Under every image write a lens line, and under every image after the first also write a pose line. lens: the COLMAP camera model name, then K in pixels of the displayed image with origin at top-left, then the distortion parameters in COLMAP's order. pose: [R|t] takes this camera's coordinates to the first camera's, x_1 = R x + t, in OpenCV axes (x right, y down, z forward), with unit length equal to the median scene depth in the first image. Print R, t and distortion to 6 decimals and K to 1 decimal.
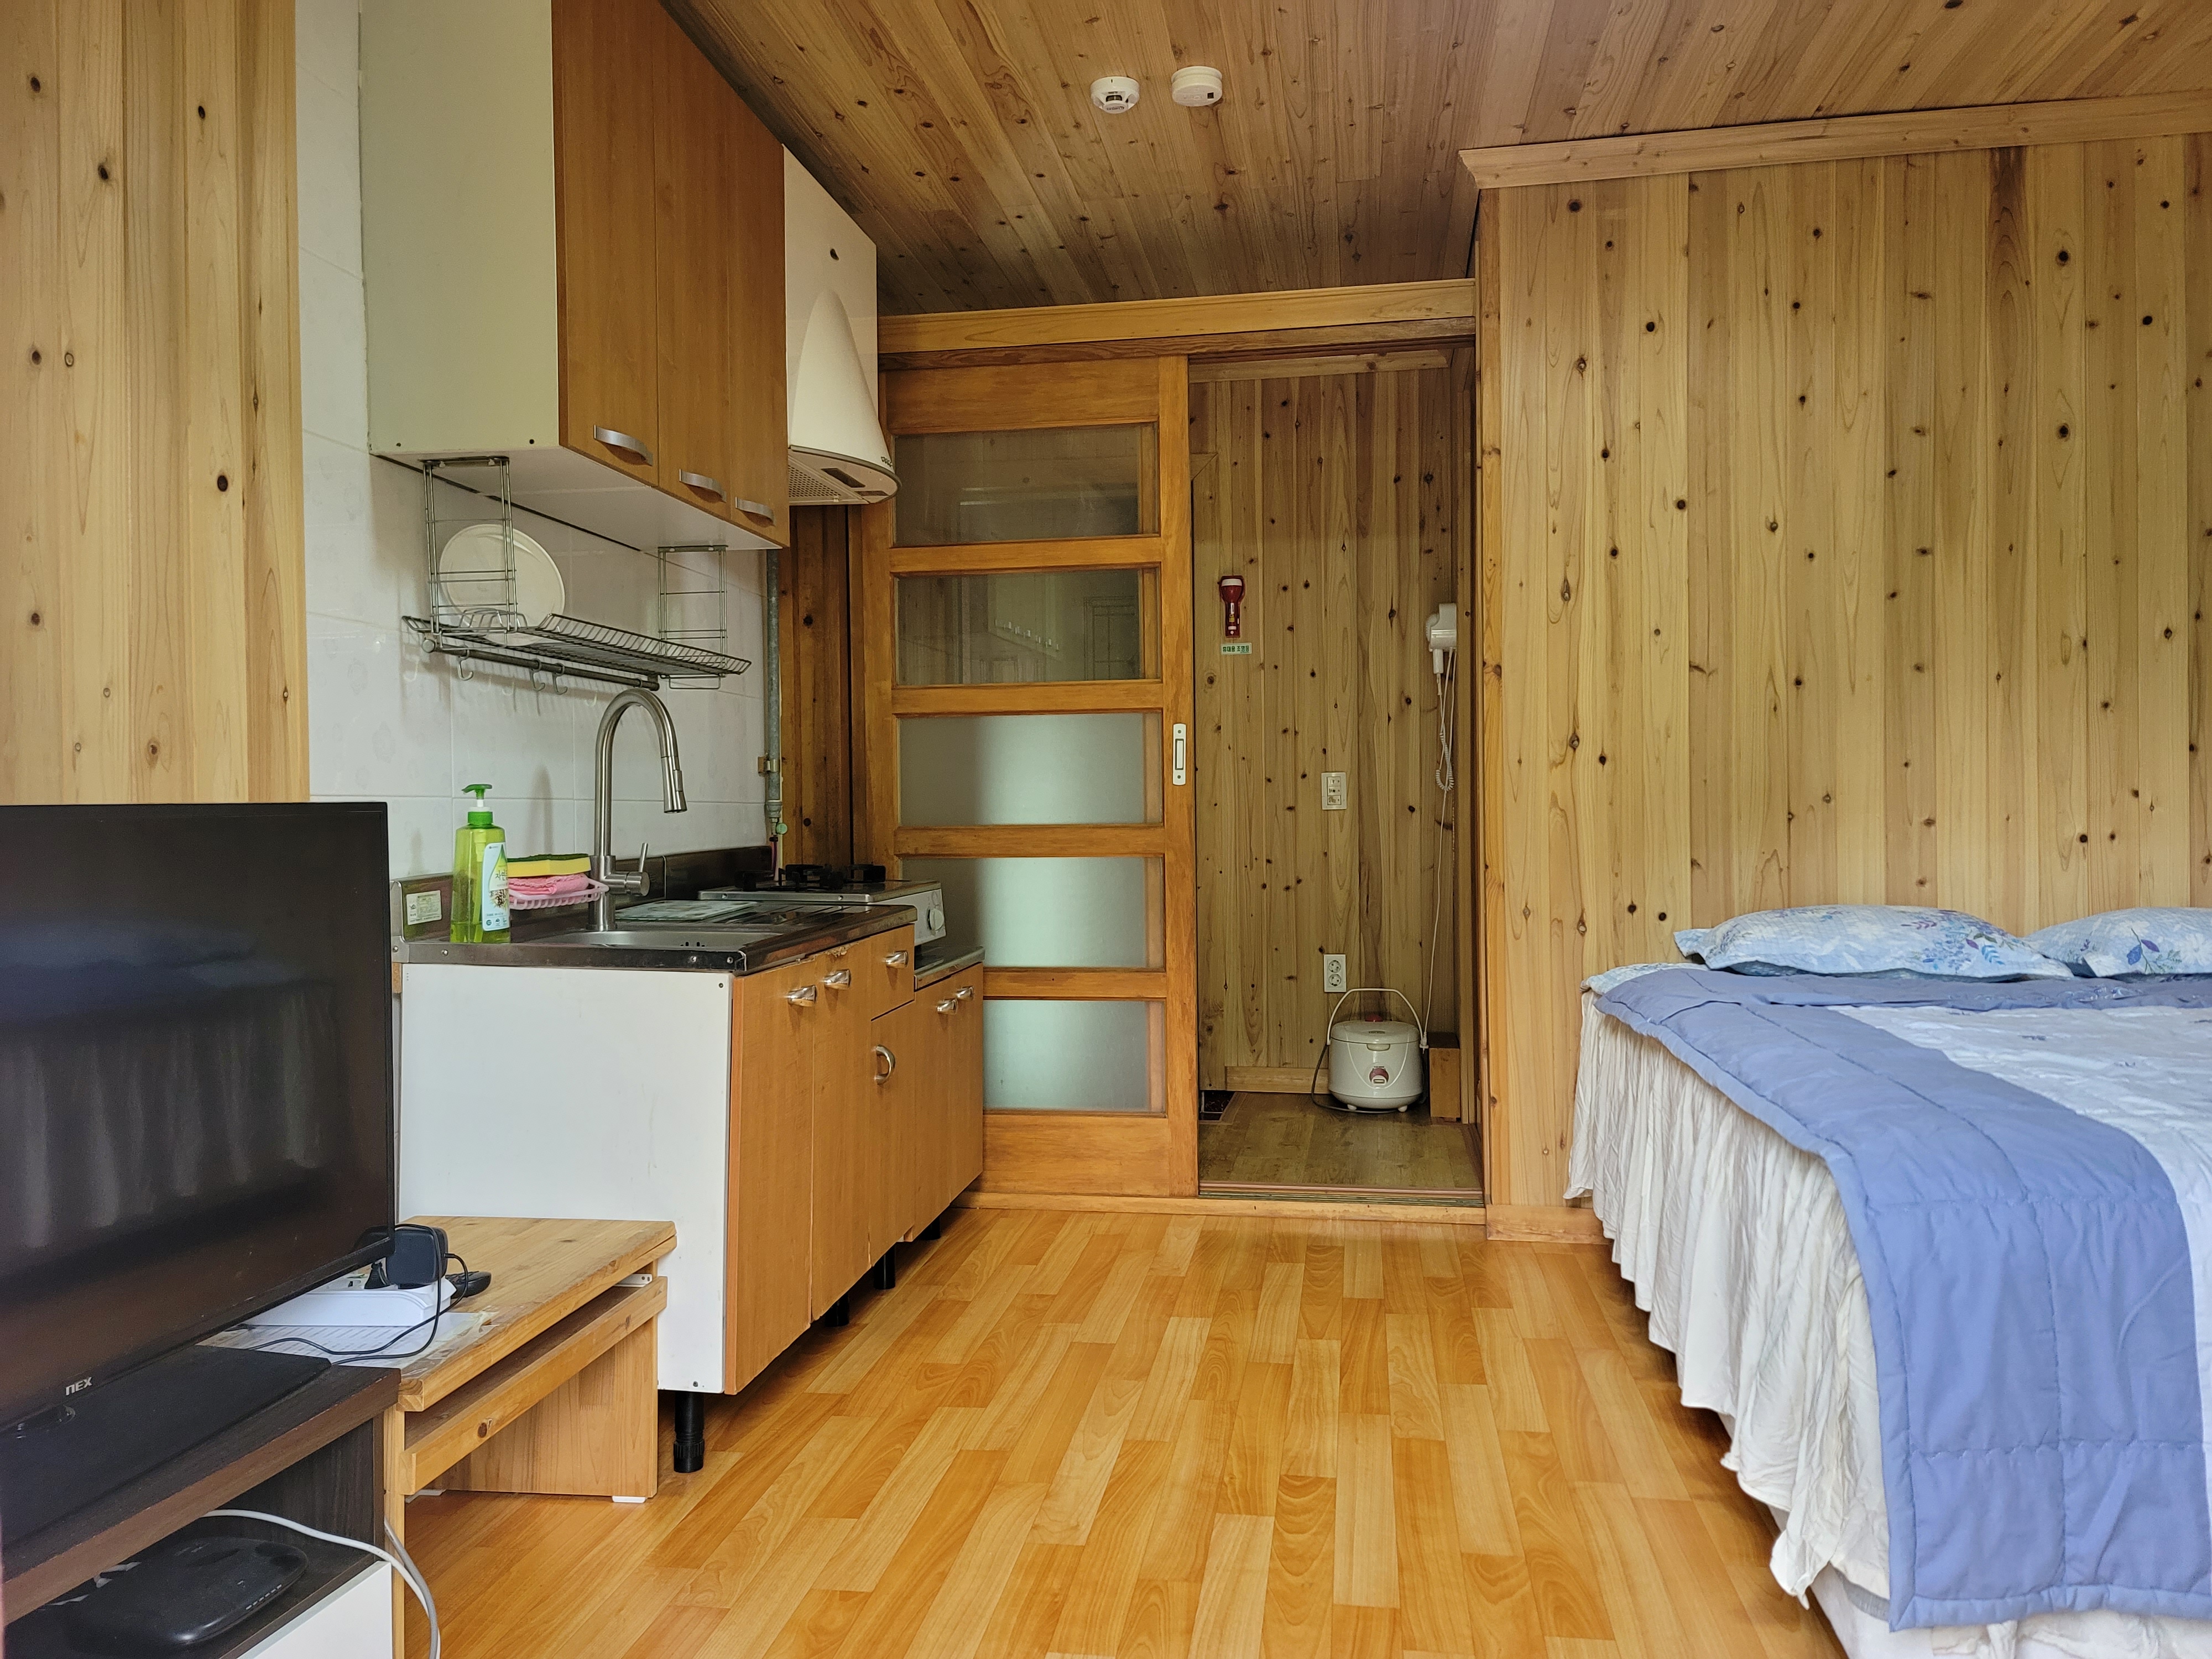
lens RADIAL K [[1602.3, 0, 1117.9], [0, 1602.3, 822.1], [0, 0, 1]] dist [0.050492, -0.035449]
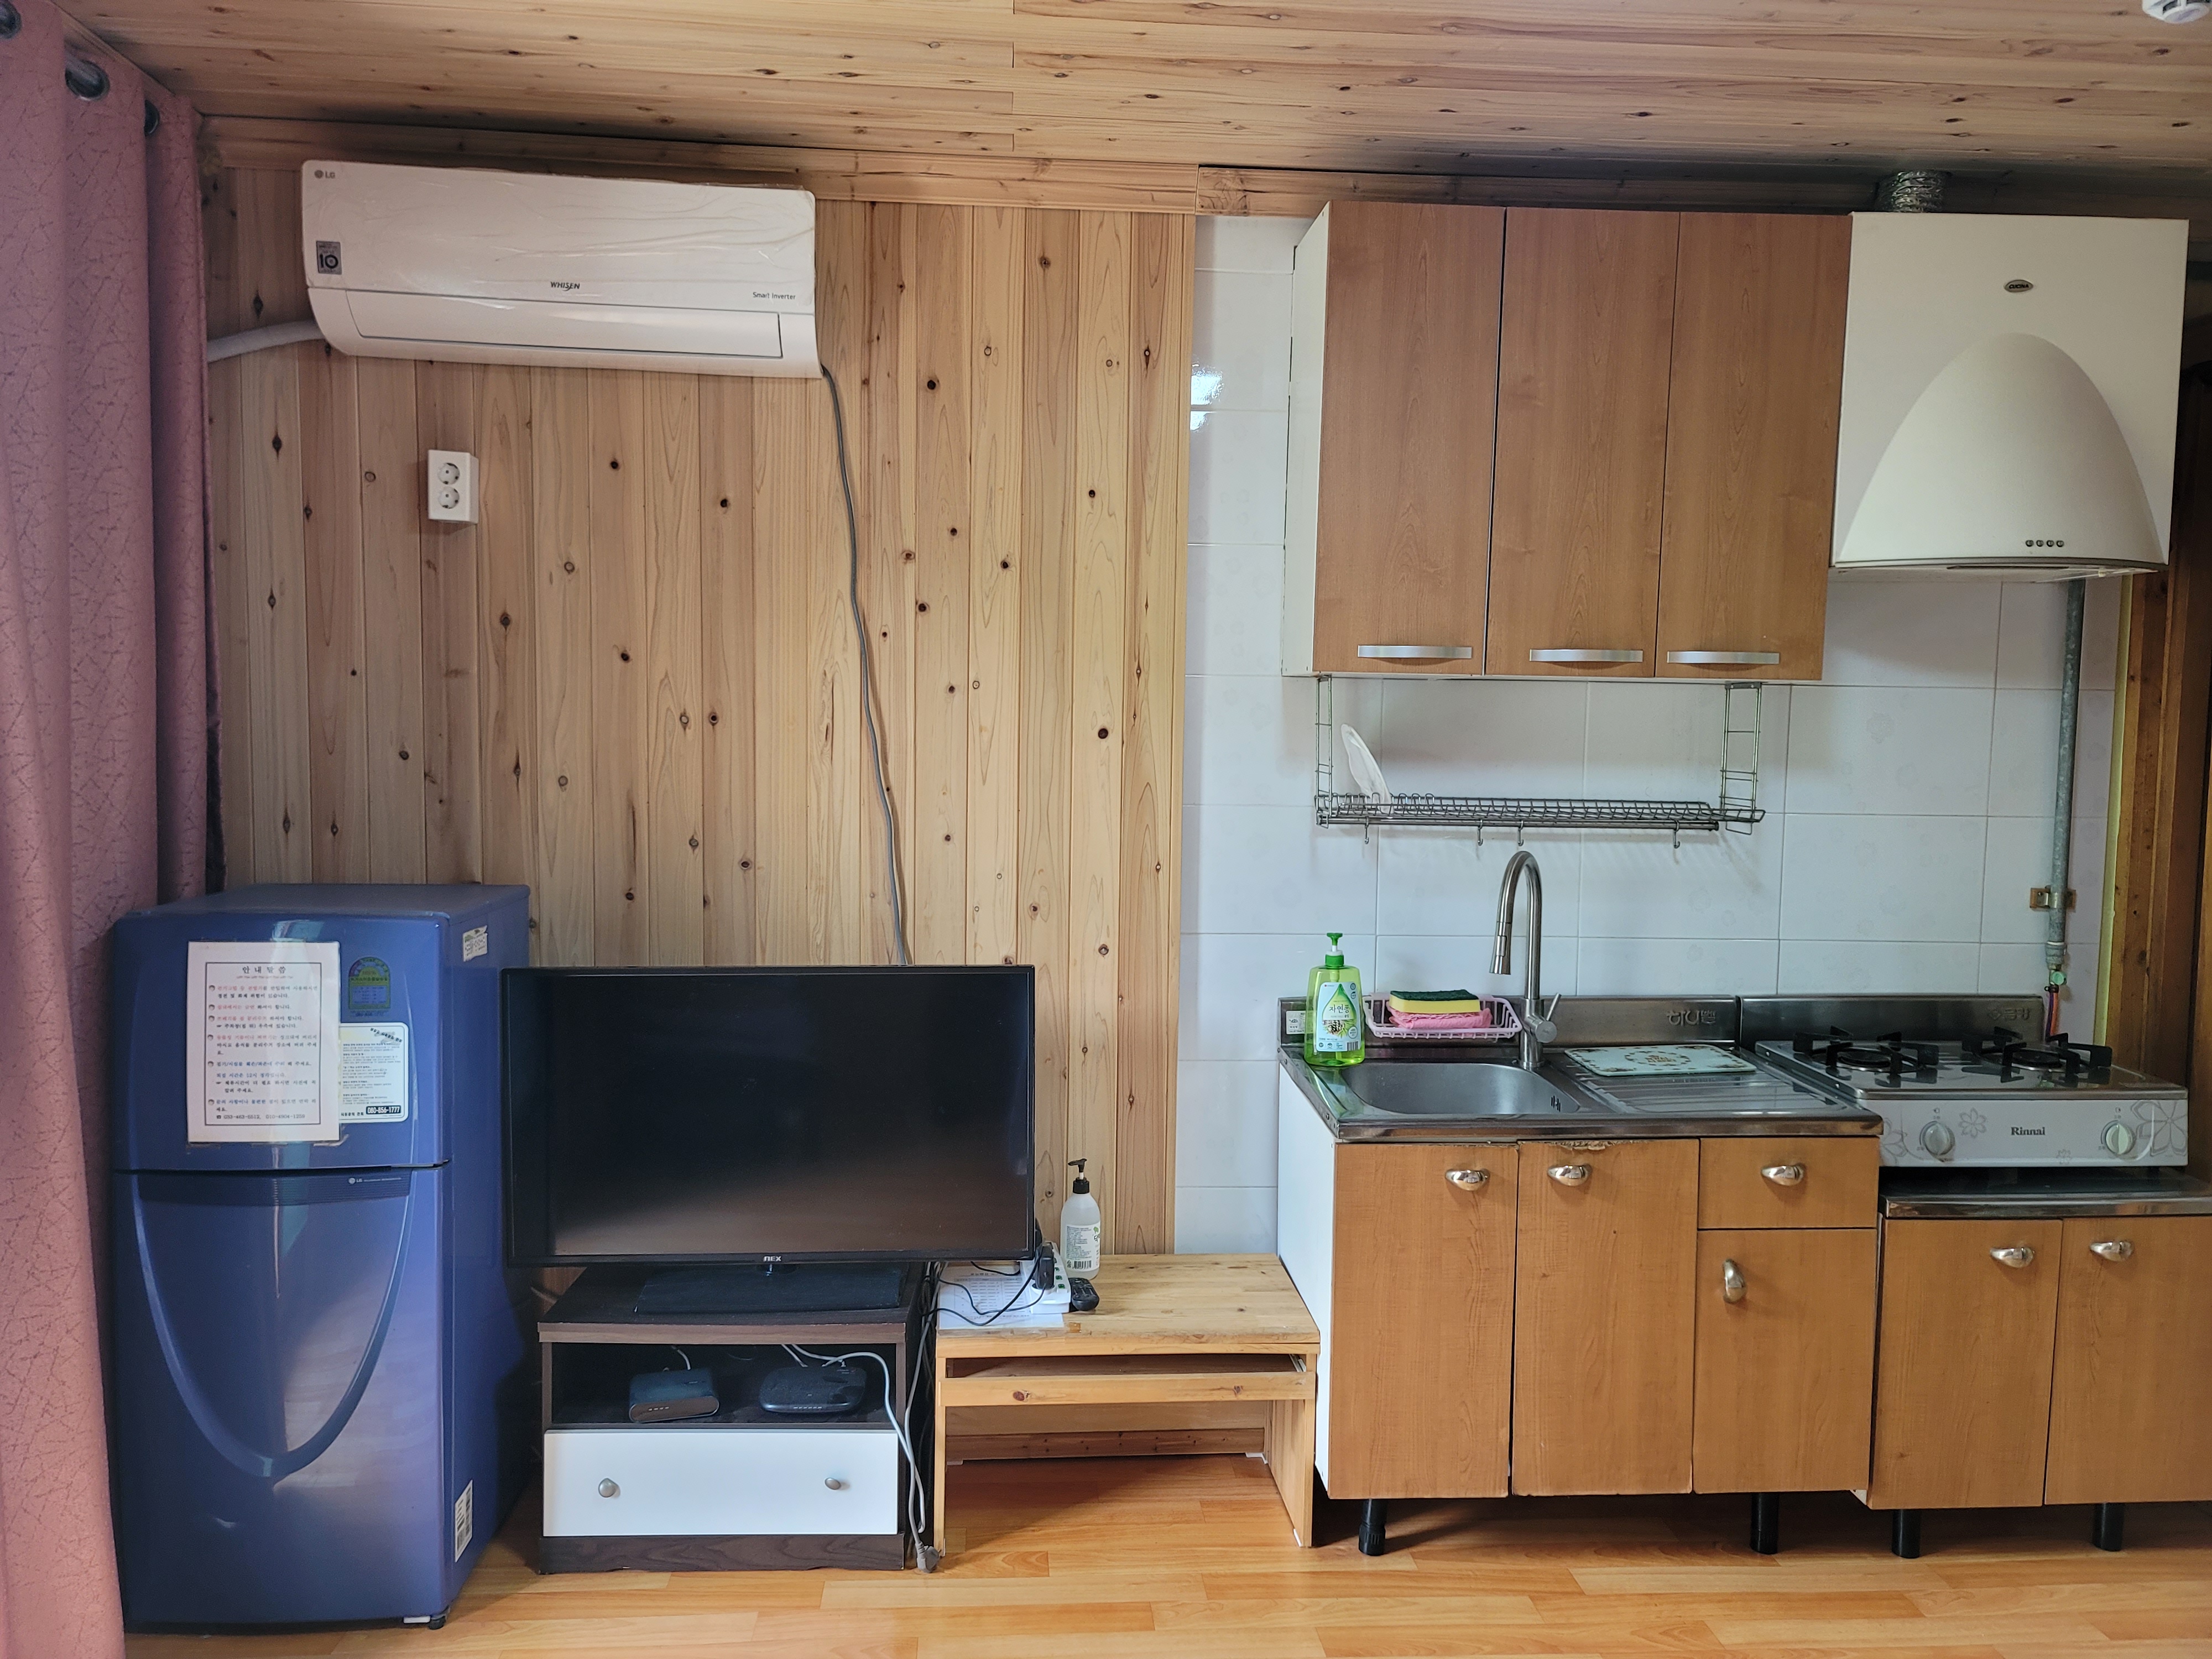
lens RADIAL K [[1602.3, 0, 1120.9], [0, 1602.3, 836.2], [0, 0, 1]] dist [0.050492, -0.035449]
pose [[0.220163, 0.096345, -0.970694, 0.776279], [-0.025959, 0.995337, 0.092903, -0.212862], [0.975118, 0.004744, 0.221637, 0.575827]]
